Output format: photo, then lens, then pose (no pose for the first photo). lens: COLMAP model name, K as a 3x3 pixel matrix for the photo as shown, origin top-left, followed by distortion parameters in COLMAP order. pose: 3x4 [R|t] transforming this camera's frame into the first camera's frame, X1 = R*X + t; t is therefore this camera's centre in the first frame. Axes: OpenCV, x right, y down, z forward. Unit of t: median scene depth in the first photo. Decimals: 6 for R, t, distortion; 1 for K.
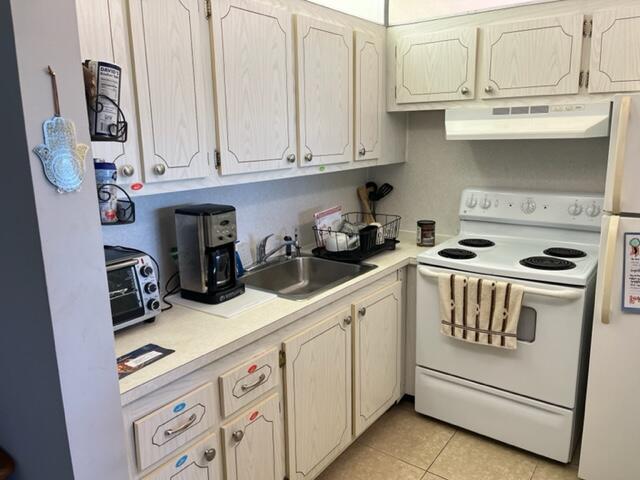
lens RADIAL K [[484.6, 0, 315.3], [0, 484.6, 236.7], [0, 0, 1]] dist [0.041158, -0.073814]
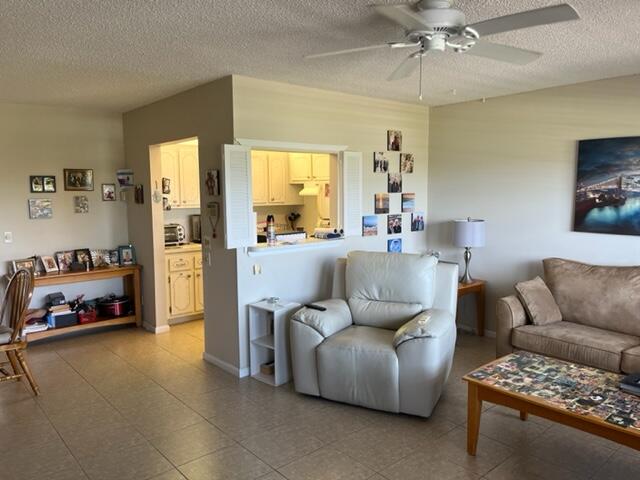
lens RADIAL K [[484.6, 0, 322.8], [0, 484.6, 240.8], [0, 0, 1]] dist [0.041158, -0.073814]
pose [[0.976660, 0.039252, -0.211176, 1.095614], [-0.059592, 0.994082, -0.090834, 0.317206], [0.206361, 0.101298, 0.973218, -1.719701]]
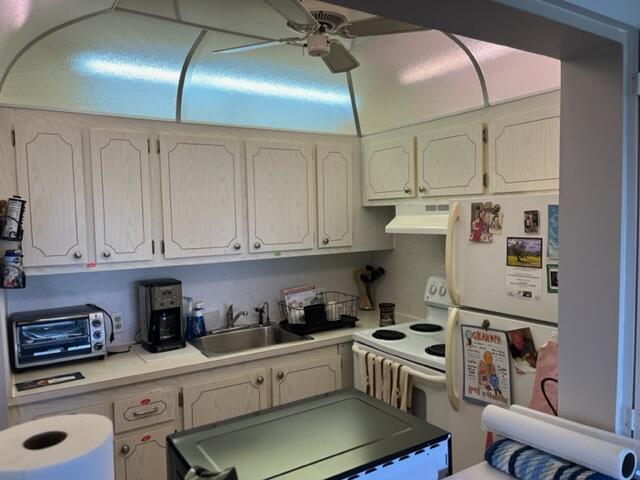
lens RADIAL K [[484.6, 0, 318.1], [0, 484.6, 242.1], [0, 0, 1]] dist [0.041158, -0.073814]
pose [[0.931225, 0.021971, -0.363781, 0.612852], [-0.073154, 0.989134, -0.127524, -0.023520], [0.357026, 0.145366, 0.922714, -0.113730]]
